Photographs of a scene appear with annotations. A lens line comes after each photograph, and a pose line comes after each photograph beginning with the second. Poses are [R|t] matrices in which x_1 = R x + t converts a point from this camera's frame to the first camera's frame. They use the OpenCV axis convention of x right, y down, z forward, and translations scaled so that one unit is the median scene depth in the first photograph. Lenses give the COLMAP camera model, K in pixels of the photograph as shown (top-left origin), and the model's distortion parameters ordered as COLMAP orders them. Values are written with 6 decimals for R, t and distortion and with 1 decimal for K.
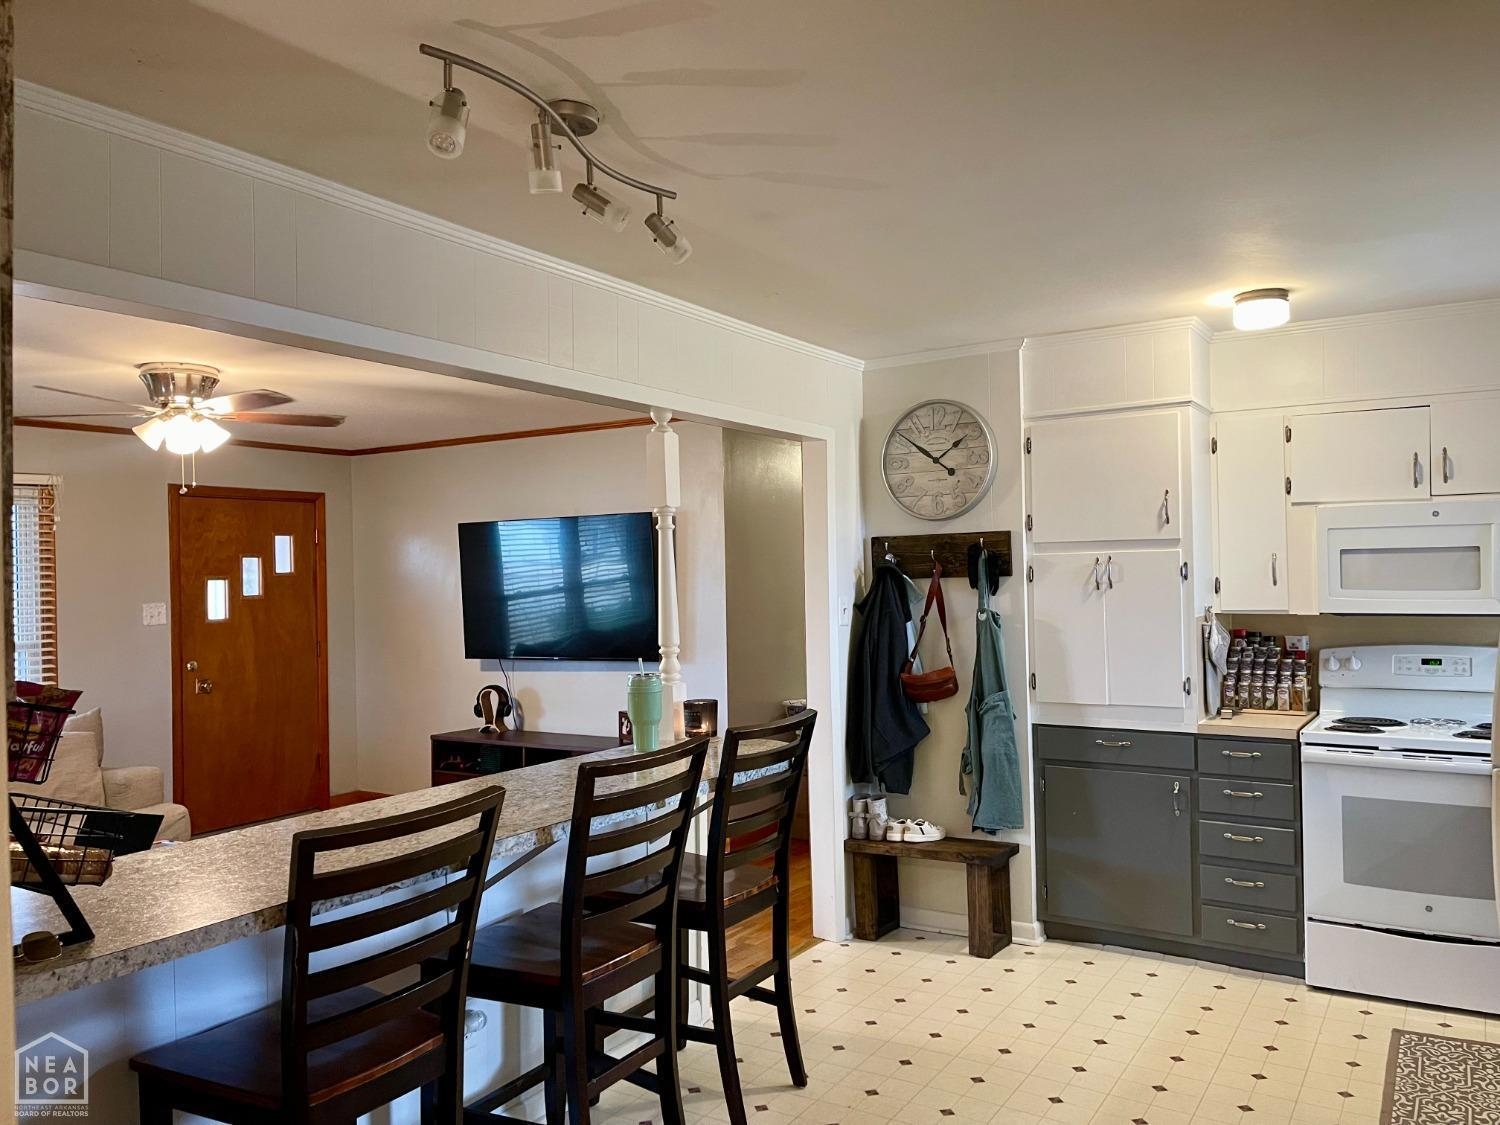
lens RADIAL K [[1127.6, 0, 797.2], [0, 1127.6, 568.0], [0, 0, 1]] dist [0.082023, -0.103550]
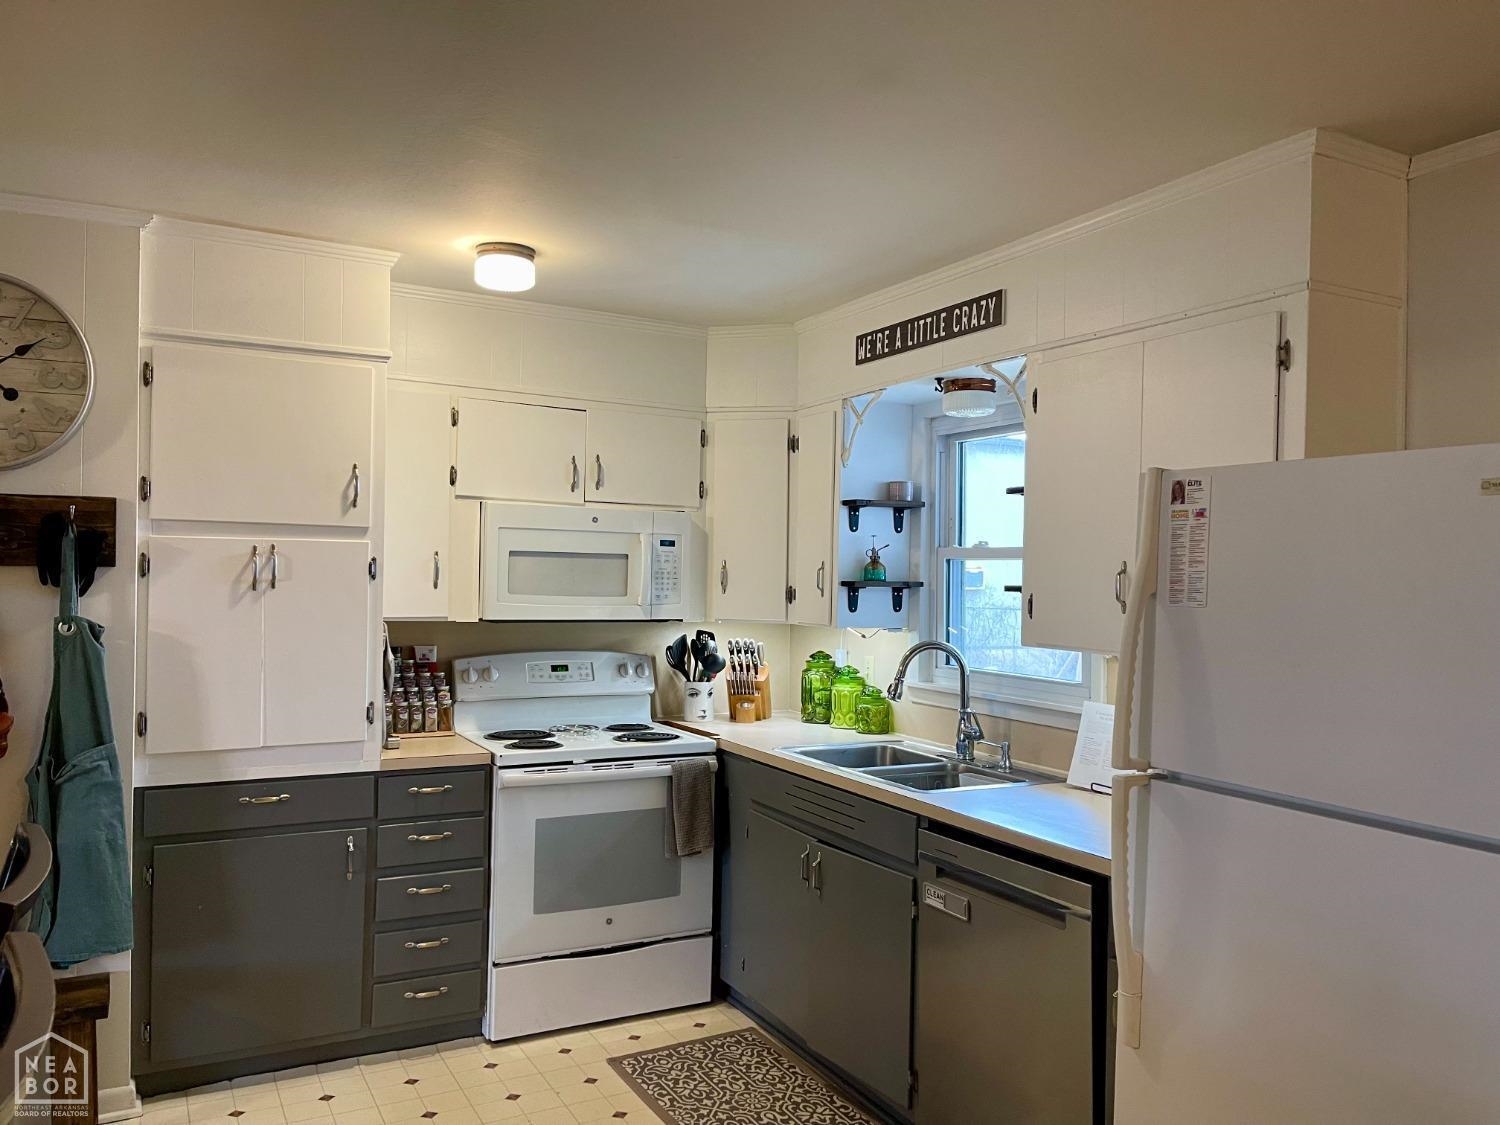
lens RADIAL K [[1127.6, 0, 760.4], [0, 1127.6, 569.1], [0, 0, 1]] dist [0.082023, -0.103550]
pose [[0.501890, 0.033536, 0.864281, -0.207801], [-0.031804, 0.999288, -0.020306, 0.010443], [-0.864346, -0.017296, 0.502600, 0.357918]]
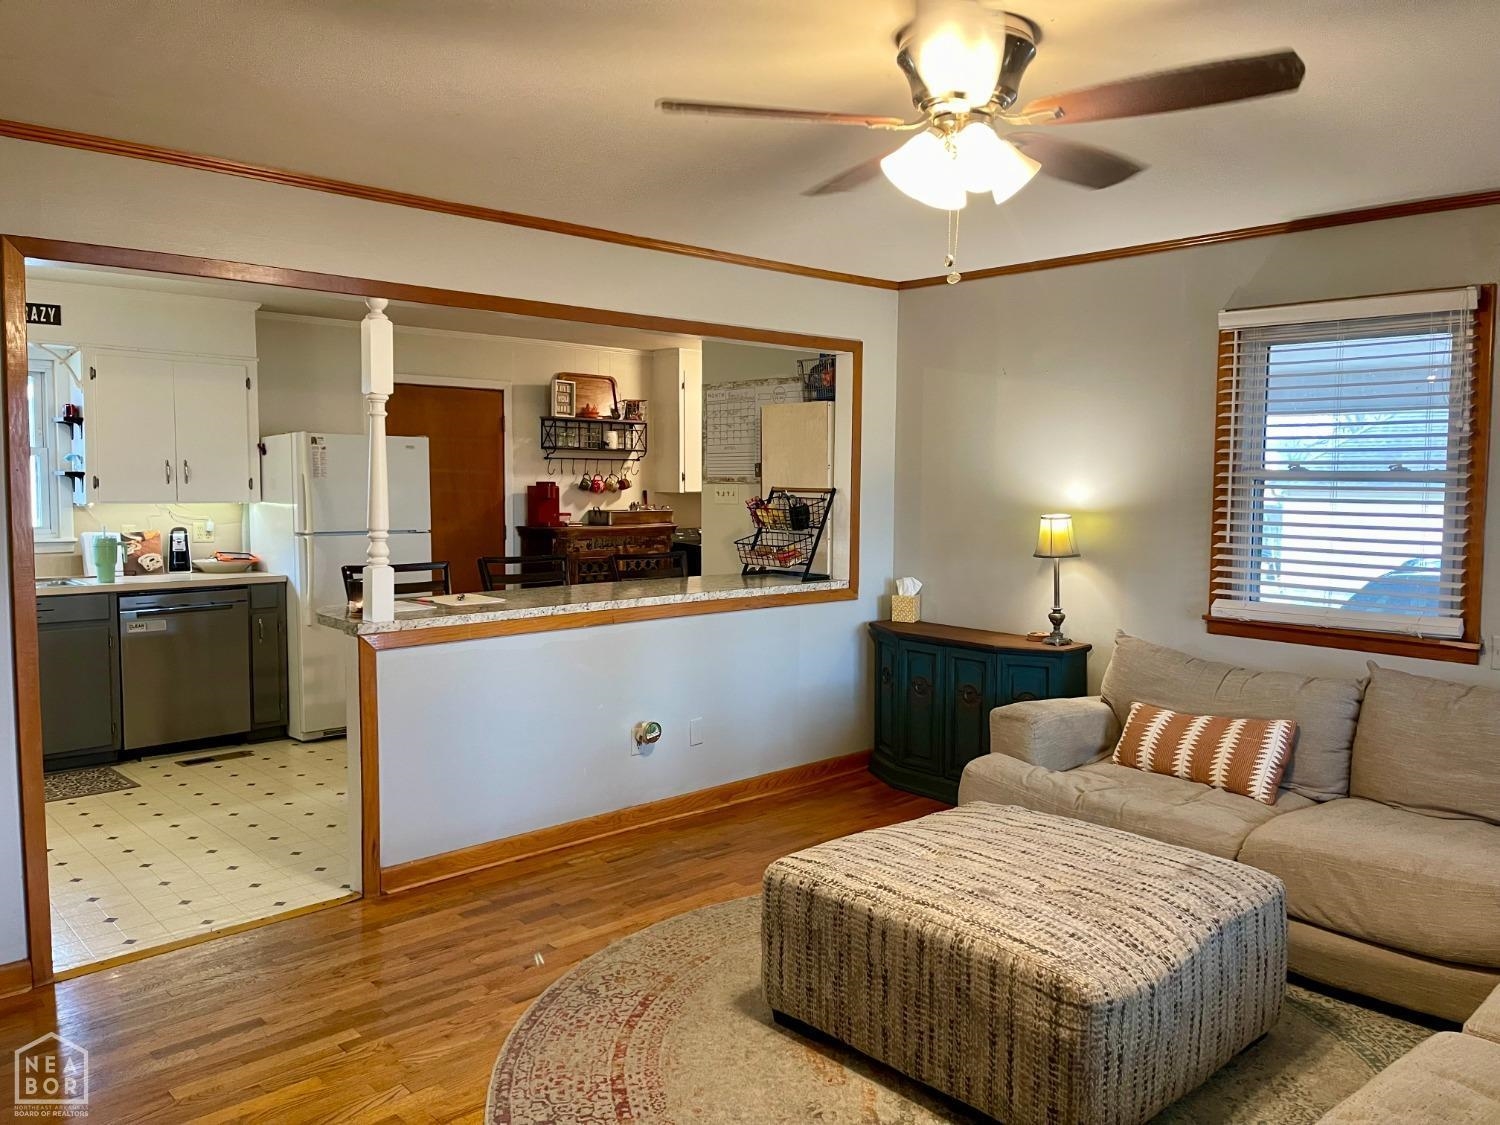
lens RADIAL K [[1127.6, 0, 762.7], [0, 1127.6, 556.2], [0, 0, 1]] dist [0.082023, -0.103550]
pose [[-0.959352, -0.004430, 0.282178, -0.656788], [0.012835, 0.998157, 0.059306, 0.030787], [-0.281920, 0.060517, -0.957527, 1.661184]]
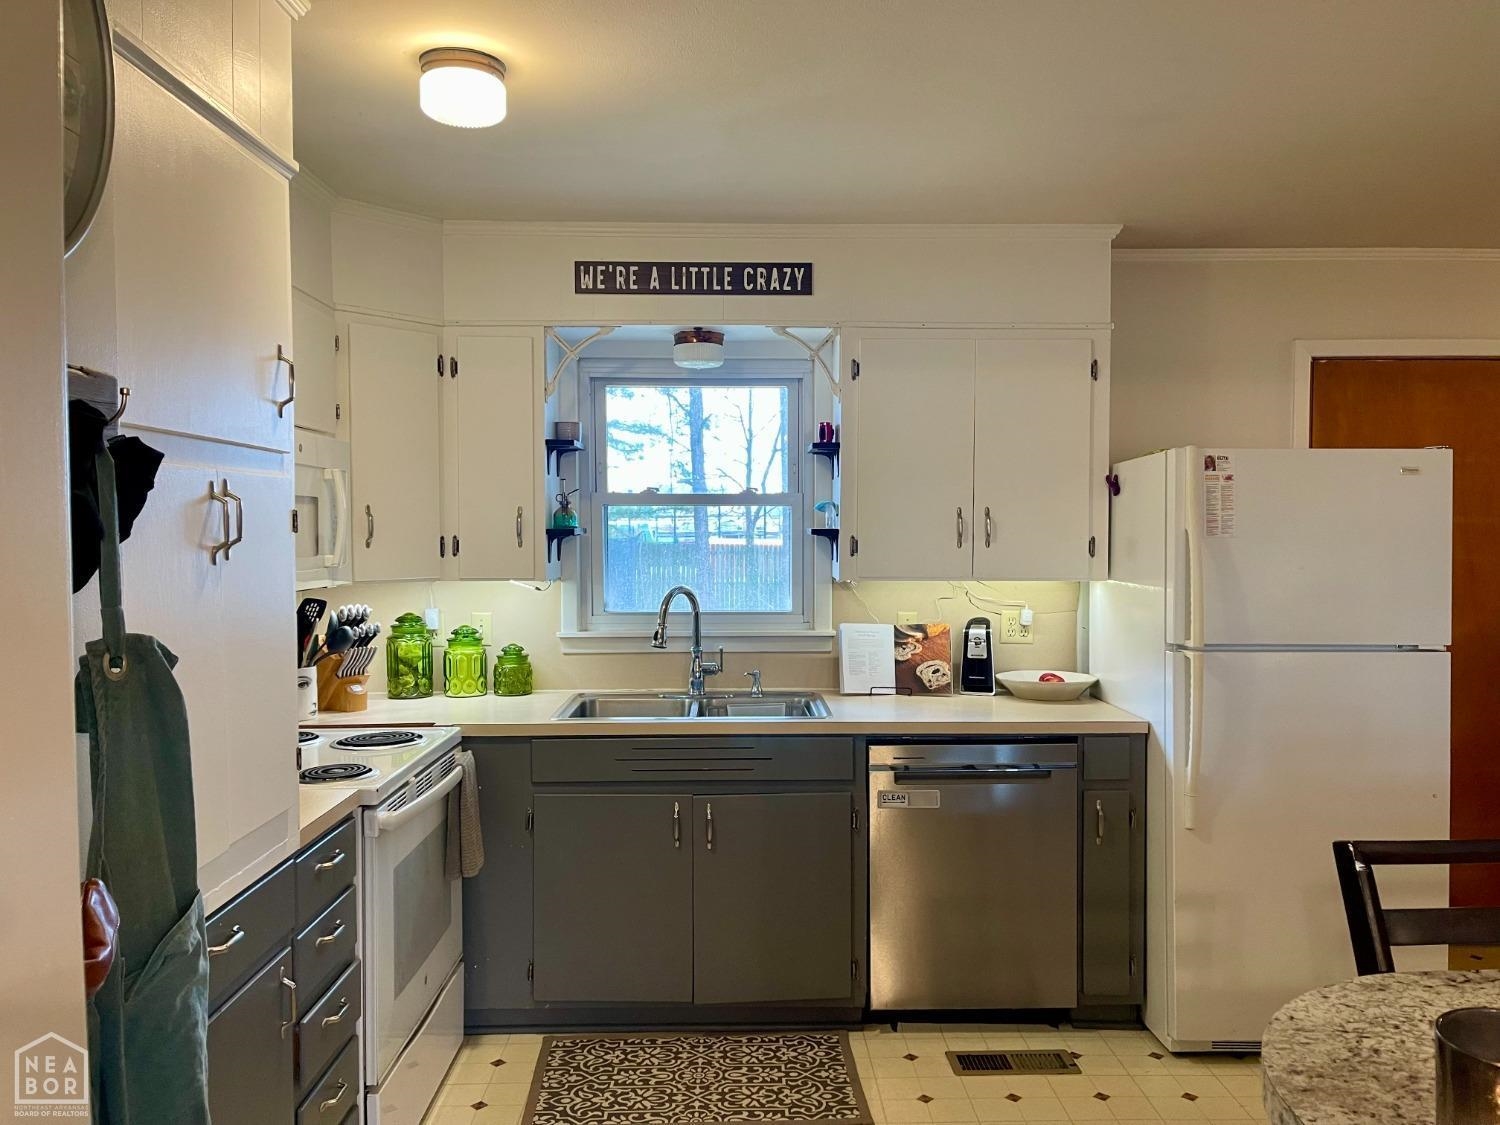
lens RADIAL K [[1127.6, 0, 763.5], [0, 1127.6, 563.9], [0, 0, 1]] dist [0.082023, -0.103550]
pose [[-0.534886, -0.005918, 0.844903, -0.172614], [0.007863, 0.999897, 0.011981, 0.016440], [-0.844887, 0.013052, -0.534785, 1.069521]]
